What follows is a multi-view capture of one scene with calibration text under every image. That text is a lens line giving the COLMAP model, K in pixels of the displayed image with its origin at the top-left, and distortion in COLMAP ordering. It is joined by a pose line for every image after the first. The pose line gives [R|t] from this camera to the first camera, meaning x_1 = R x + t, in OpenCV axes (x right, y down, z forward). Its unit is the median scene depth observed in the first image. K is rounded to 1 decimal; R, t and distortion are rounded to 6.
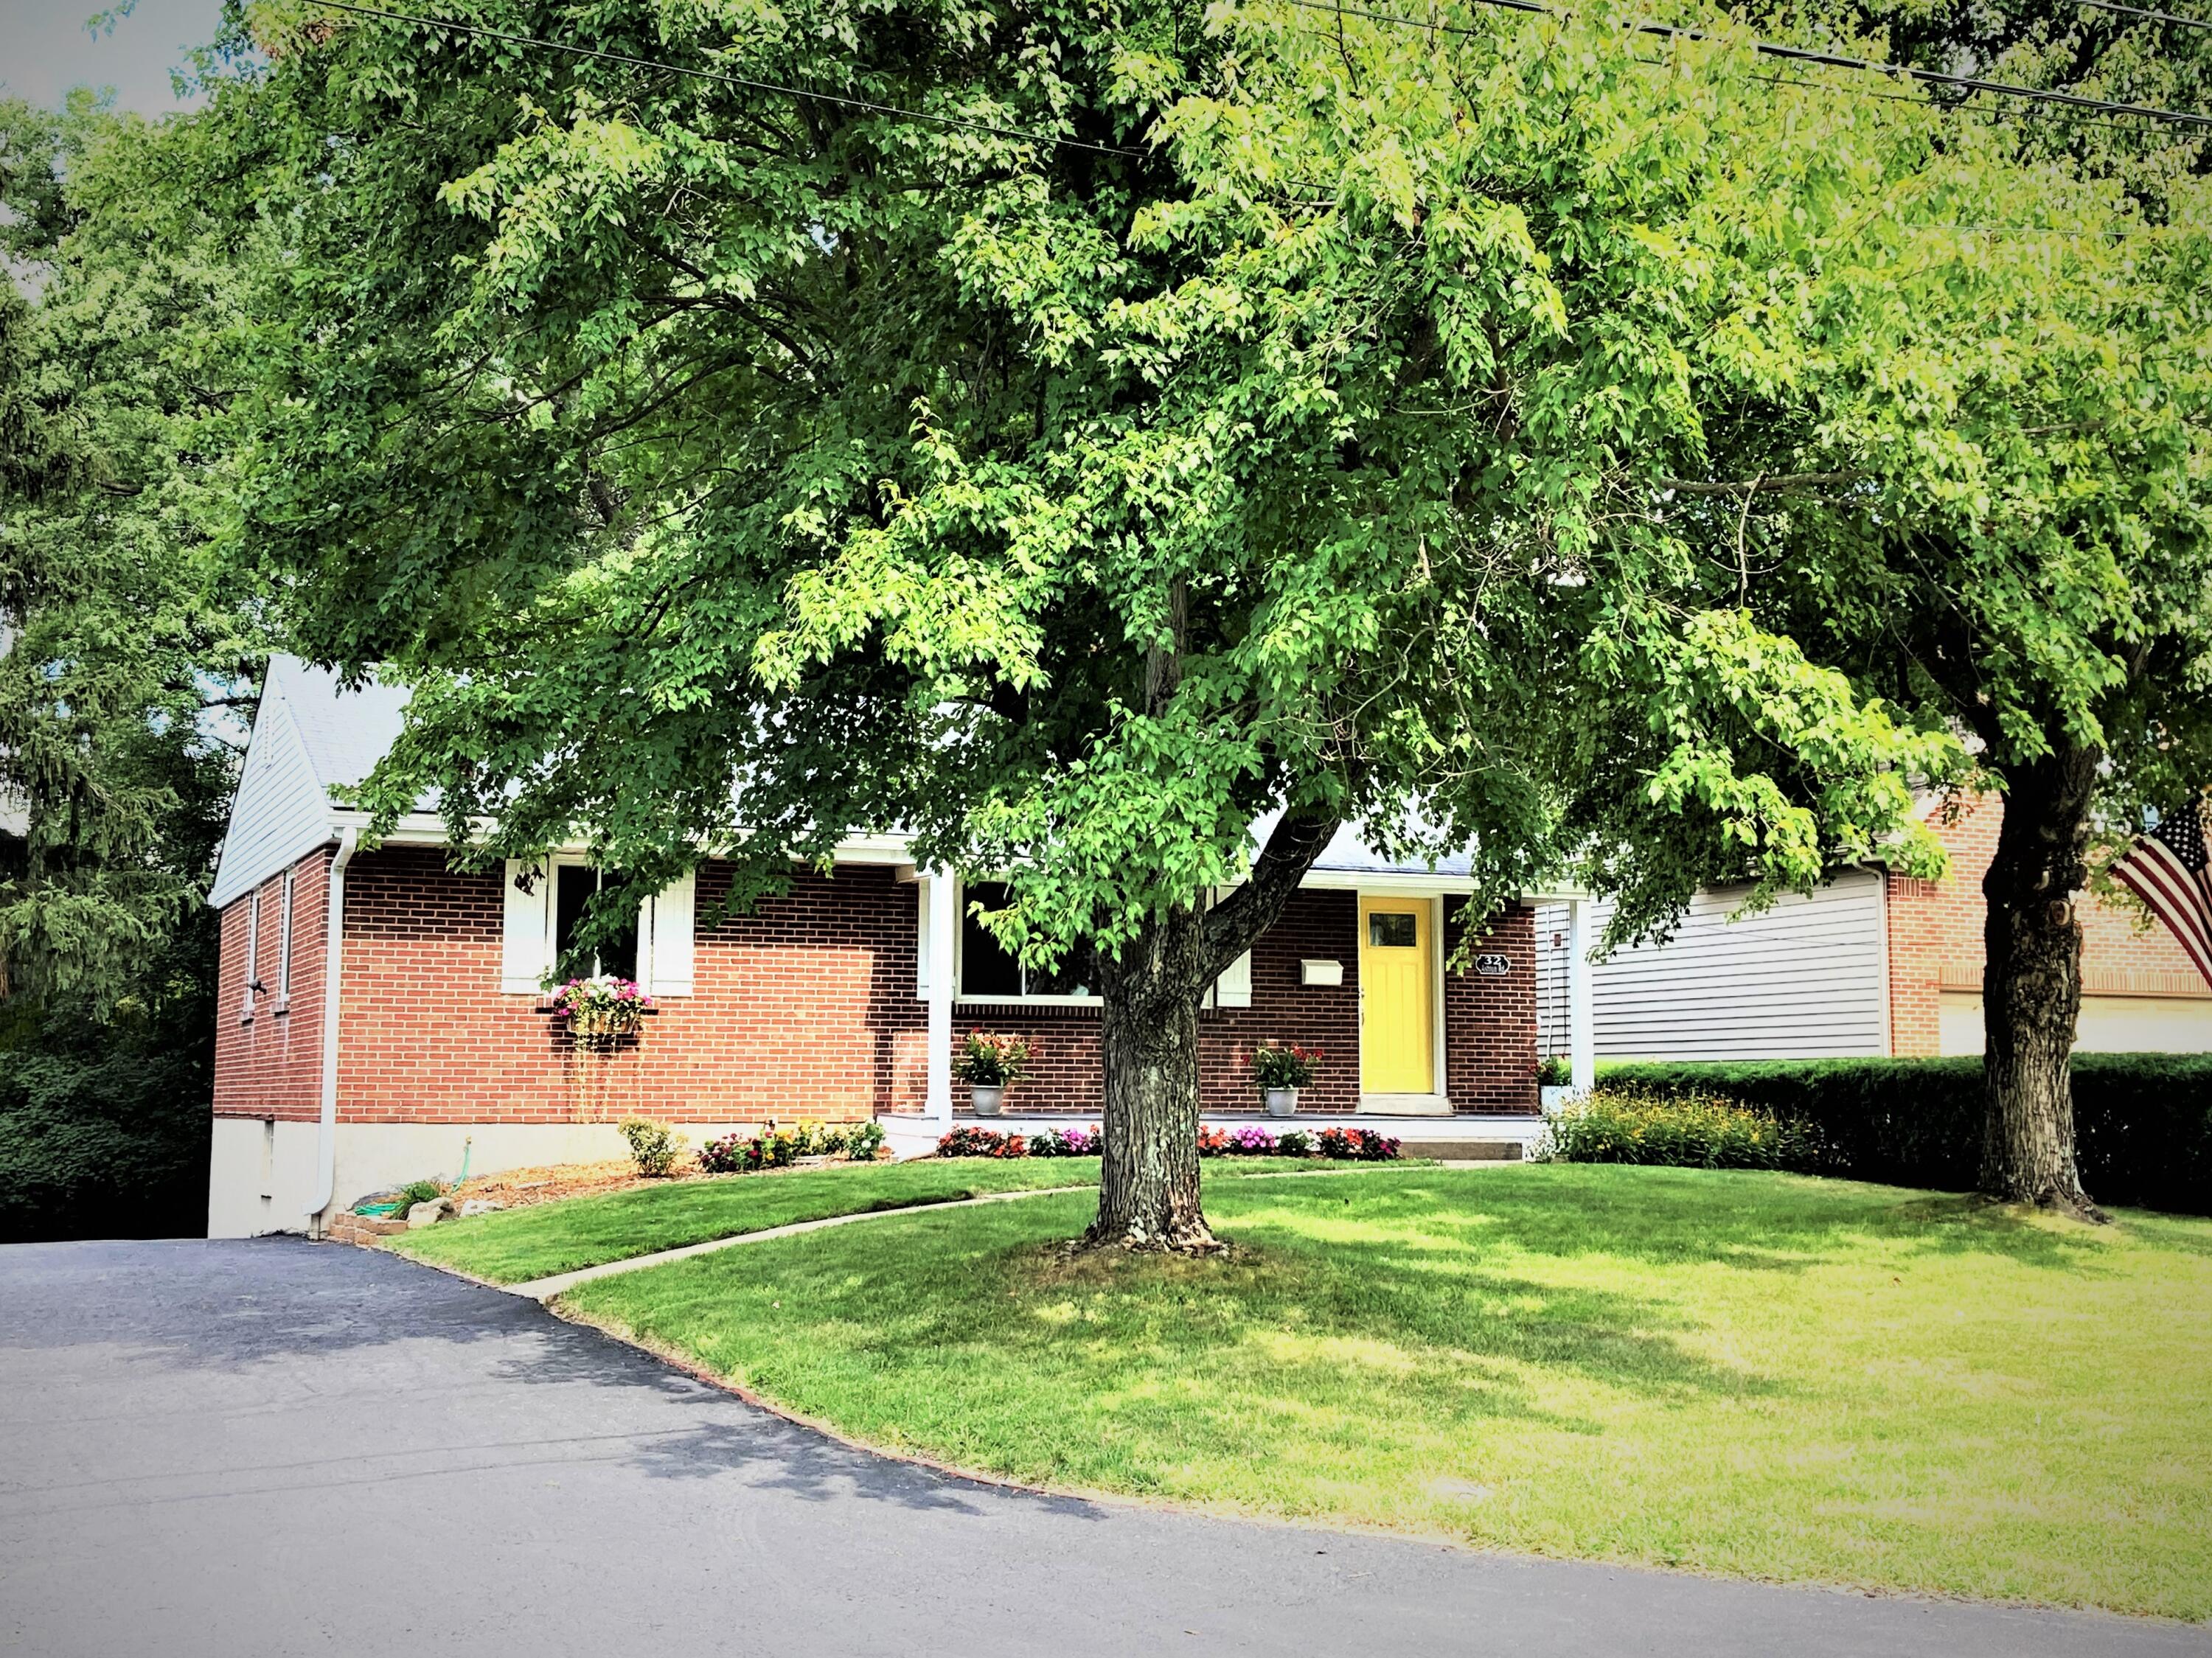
lens RADIAL K [[2730.8, 0, 1106.0], [0, 2730.8, 829.0], [0, 0, 1]] dist [0.110352, -0.018805]
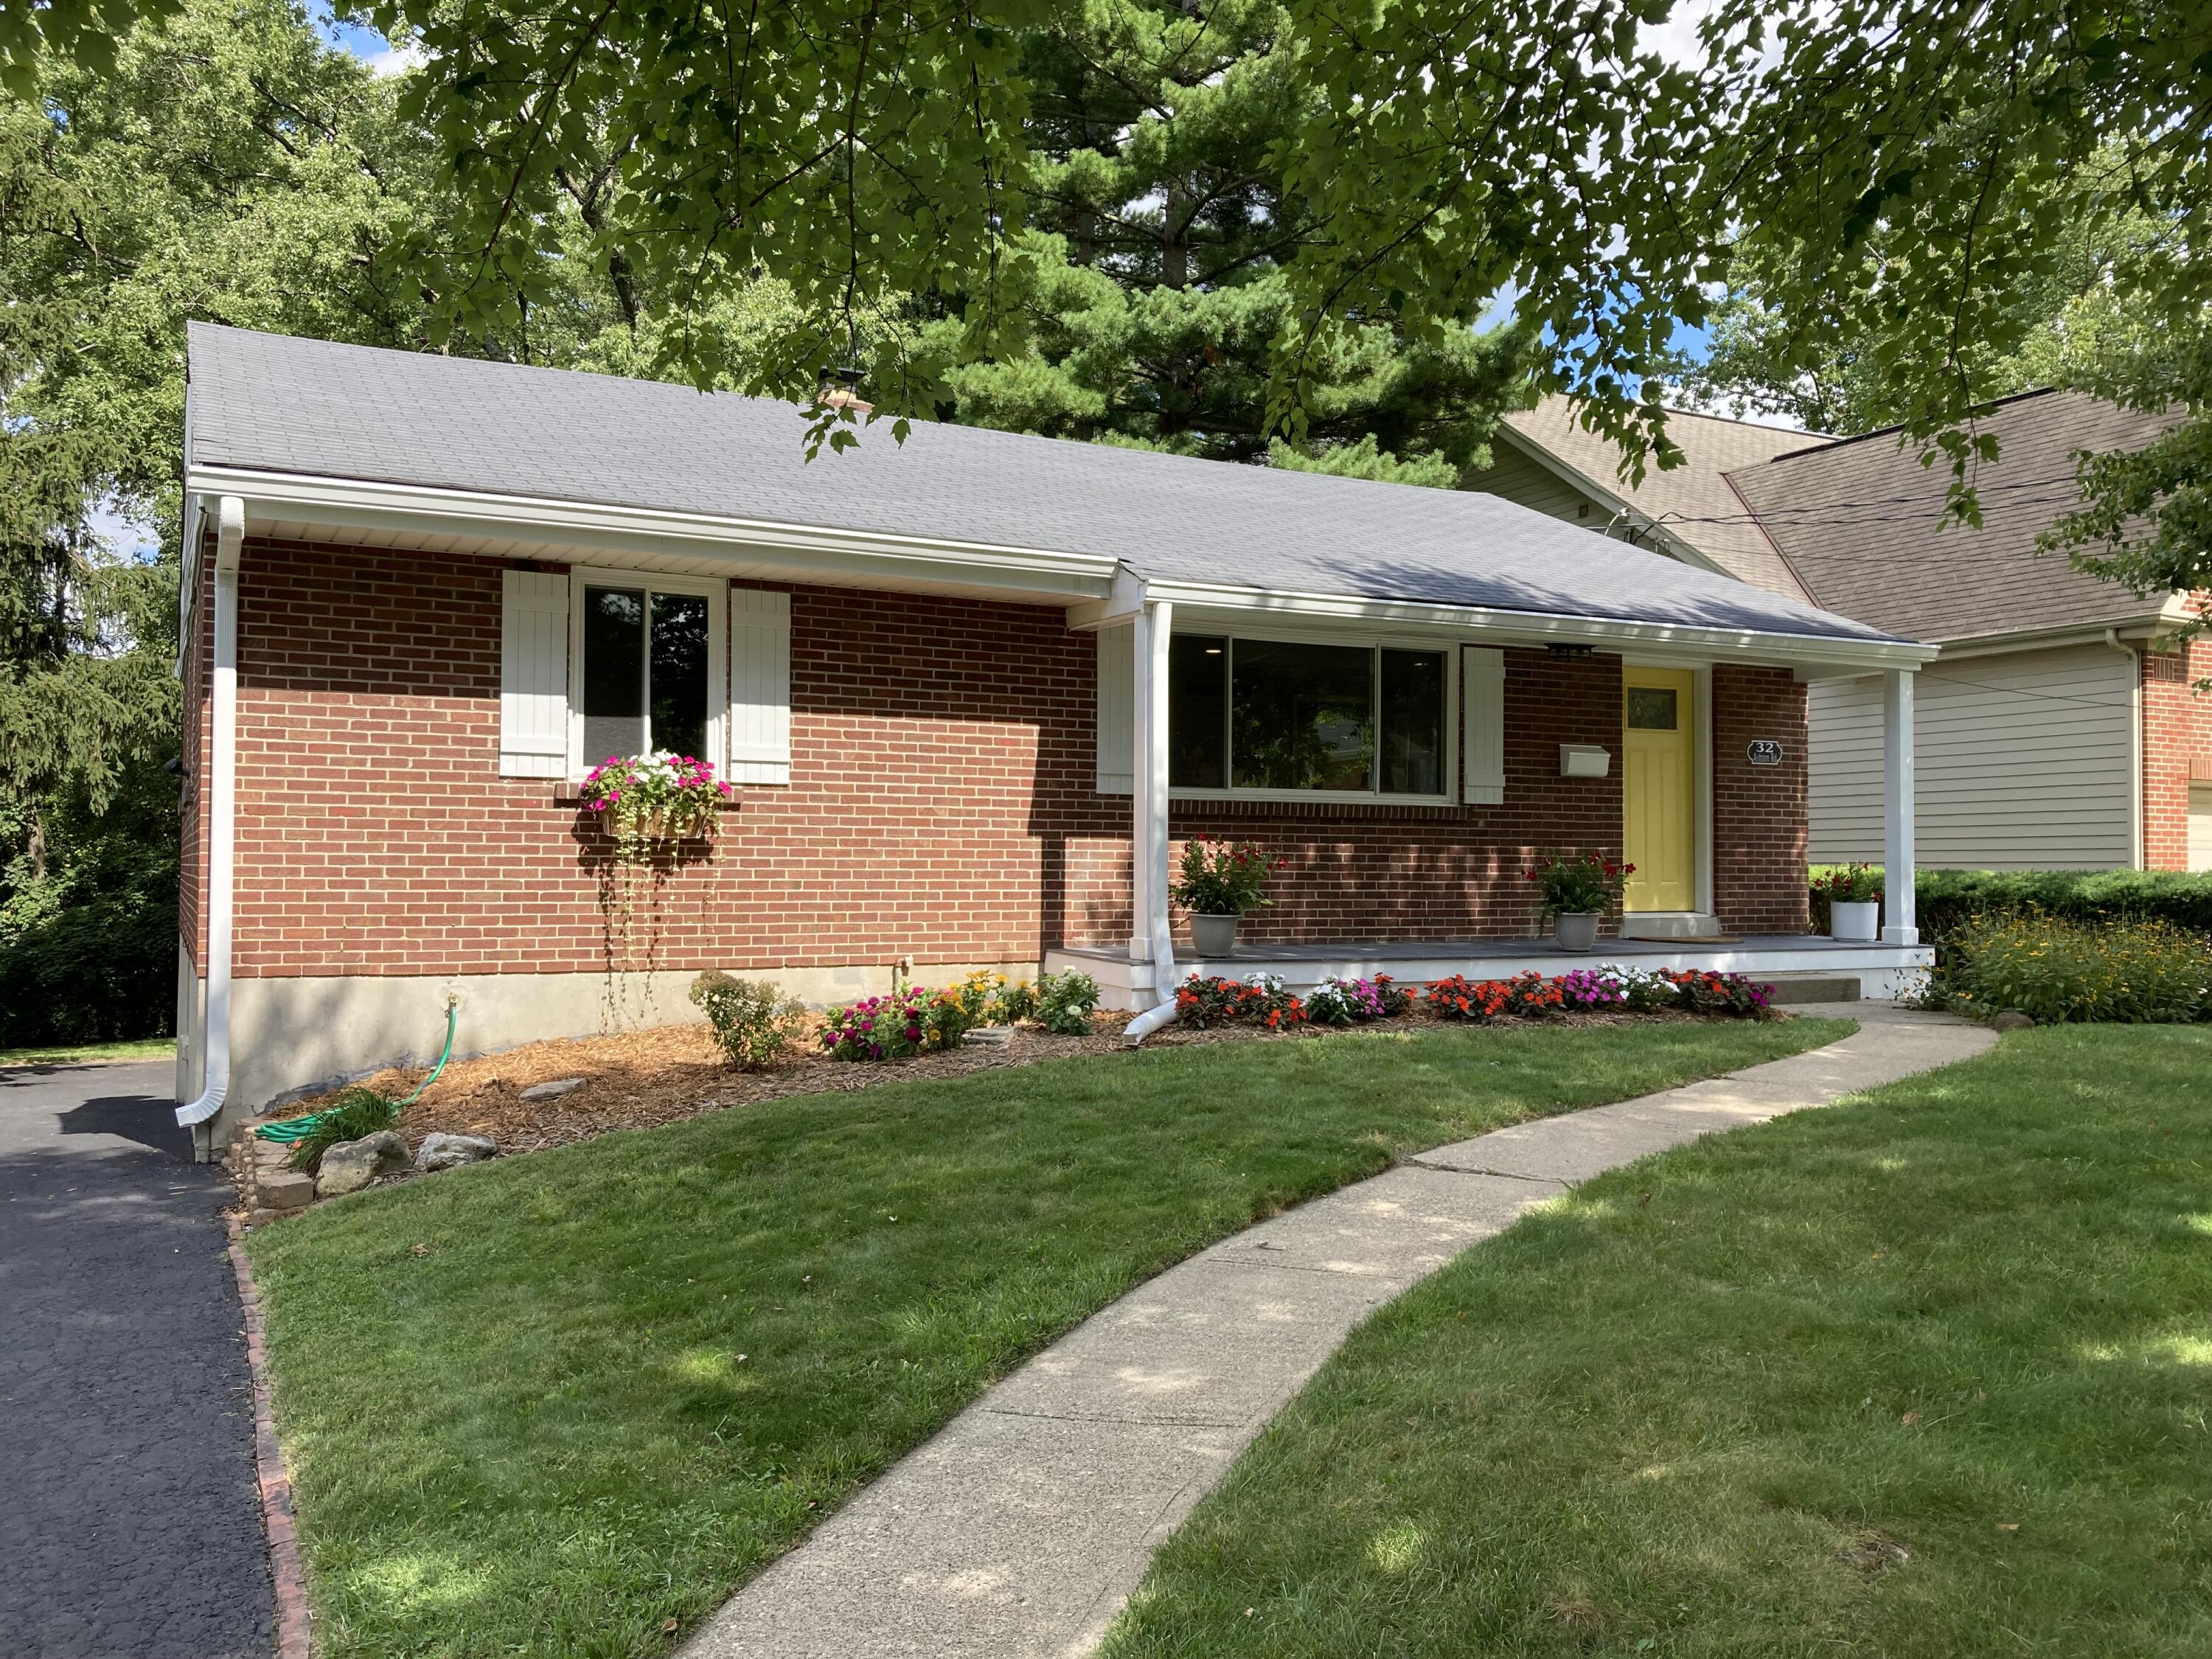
lens RADIAL K [[1765.0, 0, 1116.1], [0, 1765.0, 856.4], [0, 0, 1]] dist [0.024551, -0.003862]
pose [[0.996124, 0.001520, 0.087943, -0.109523], [-0.009621, 0.995734, 0.091763, 0.038138], [-0.087429, -0.092253, 0.991890, 0.559176]]
